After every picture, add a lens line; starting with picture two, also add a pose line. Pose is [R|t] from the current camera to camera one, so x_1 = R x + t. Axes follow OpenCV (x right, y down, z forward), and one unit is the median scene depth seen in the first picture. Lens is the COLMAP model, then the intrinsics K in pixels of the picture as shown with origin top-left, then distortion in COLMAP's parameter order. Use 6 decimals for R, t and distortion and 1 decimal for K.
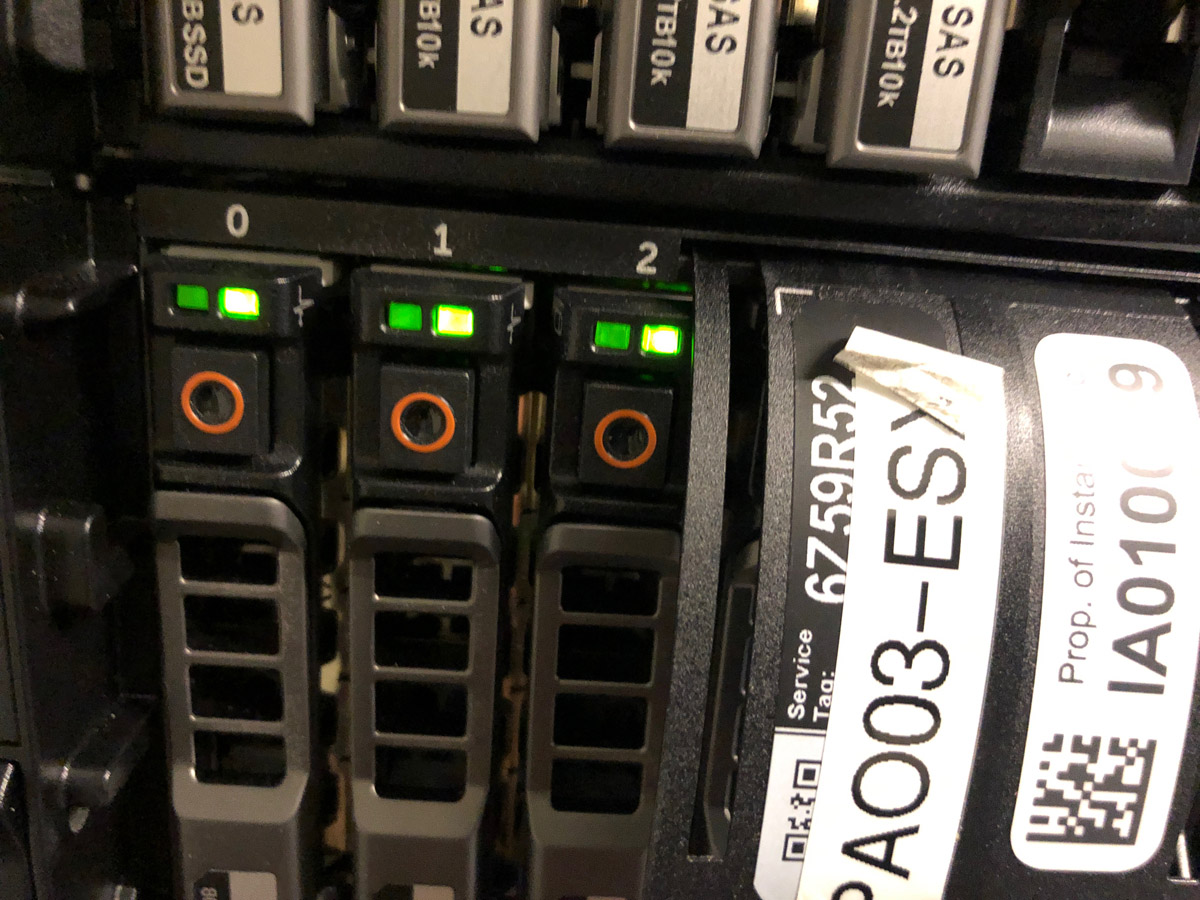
lens RADIAL K [[1053.3, 0, 600.0], [0, 1053.3, 450.0], [0, 0, 1]] dist [0.000889, -0.061605]
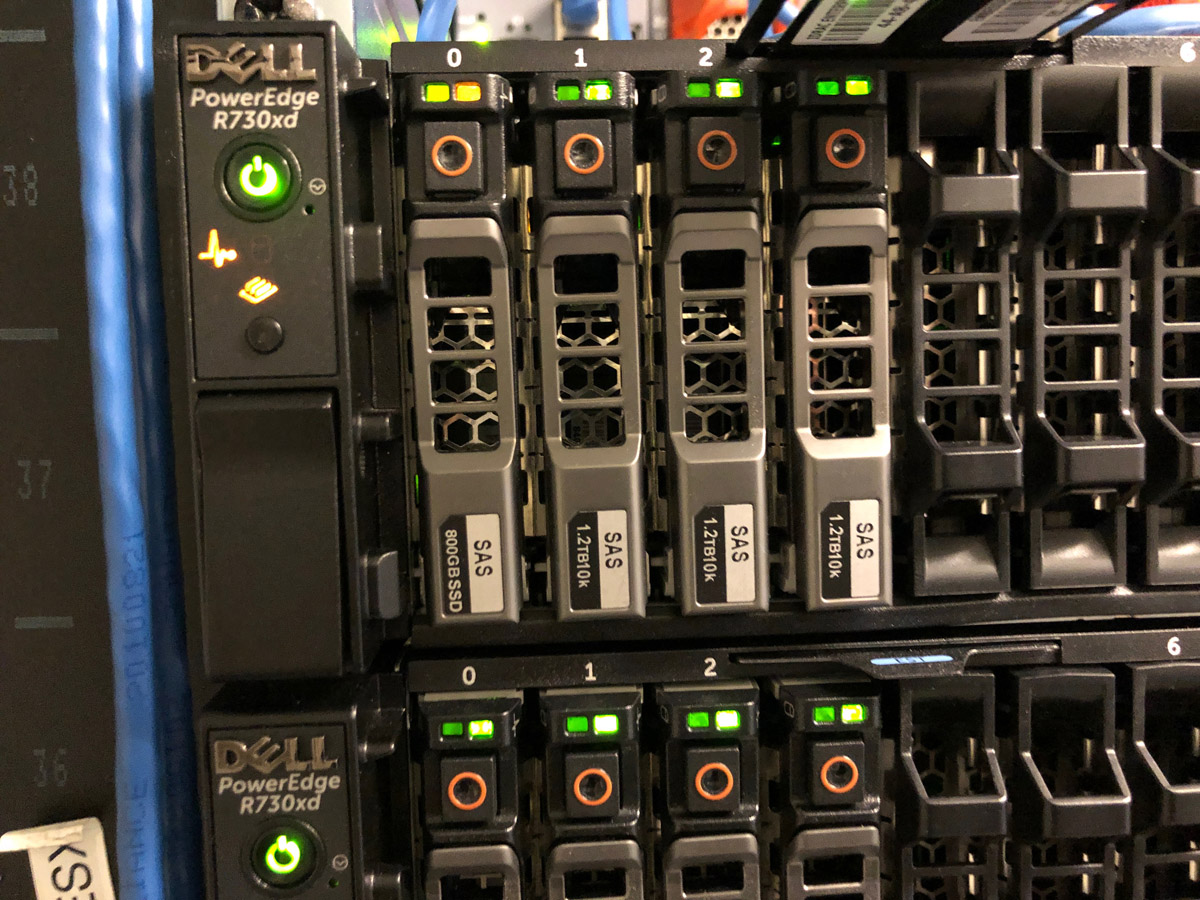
lens RADIAL K [[999.2, 0, 593.0], [0, 999.2, 423.4], [0, 0, 1]] dist [-0.003116, -0.068498]
pose [[0.993027, -0.111209, 0.039125, -0.167122], [0.117546, 0.959368, -0.256509, -0.174062], [-0.009009, 0.259319, 0.965750, -0.676932]]
